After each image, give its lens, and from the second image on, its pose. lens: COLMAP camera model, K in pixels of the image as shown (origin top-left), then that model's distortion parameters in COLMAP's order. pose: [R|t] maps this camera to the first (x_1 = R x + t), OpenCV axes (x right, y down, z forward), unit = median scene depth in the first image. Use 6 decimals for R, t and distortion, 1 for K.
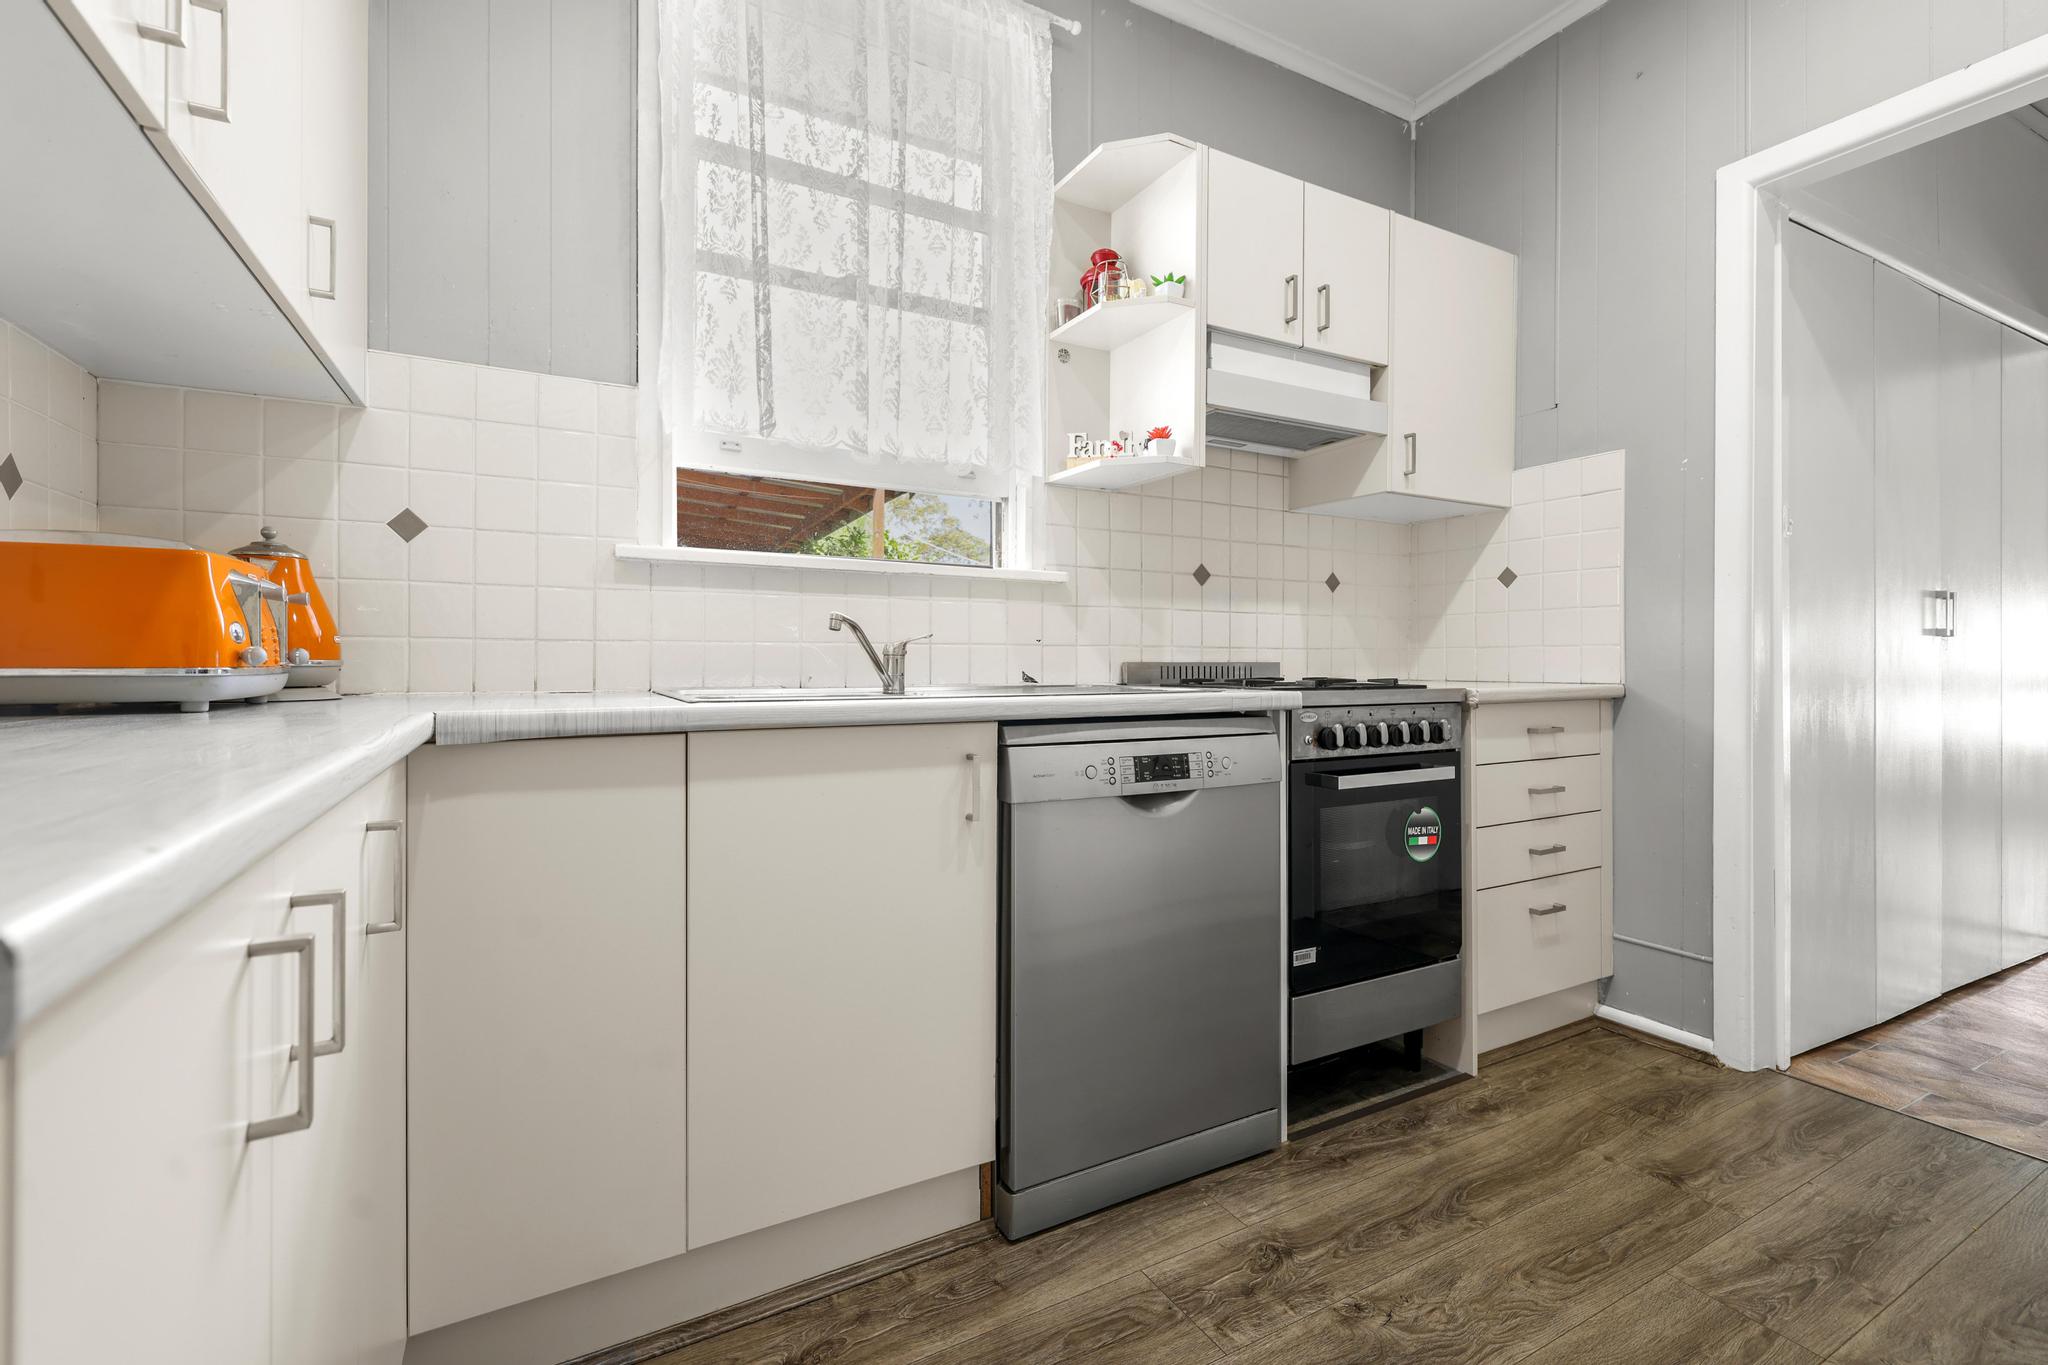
lens RADIAL K [[886.3, 0, 1010.8], [0, 886.3, 663.2], [0, 0, 1]] dist [0.004682, 0.000197]
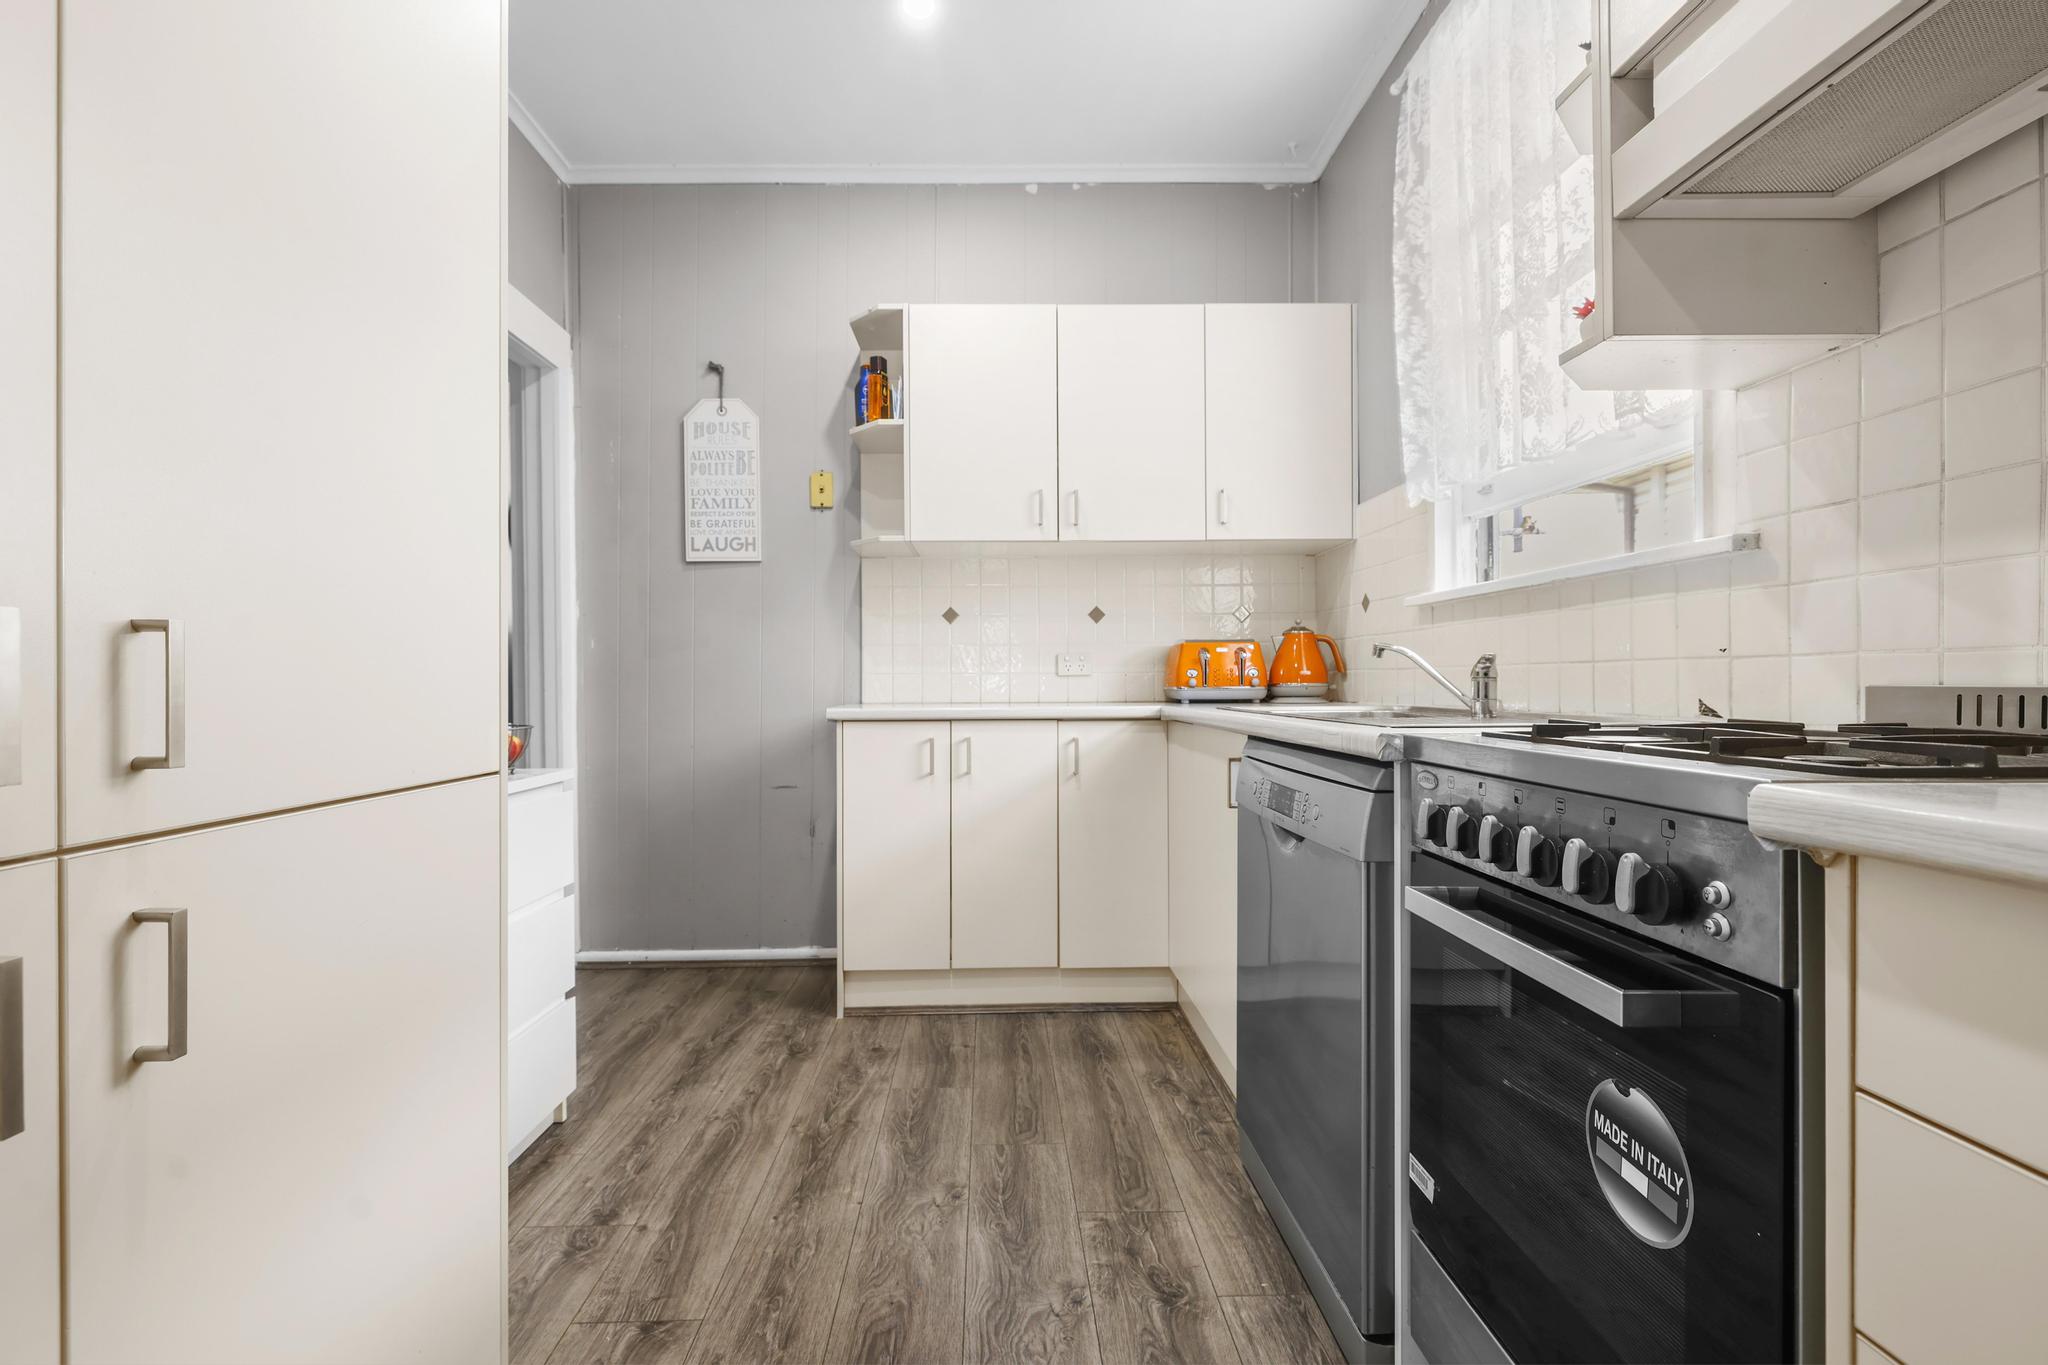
lens RADIAL K [[886.3, 0, 1012.4], [0, 886.3, 682.9], [0, 0, 1]] dist [0.004682, 0.000197]
pose [[-0.447992, 0.003848, -0.894029, 1.237470], [-0.000287, 0.999990, 0.004447, -0.007536], [0.894038, 0.002249, -0.447986, 1.276094]]
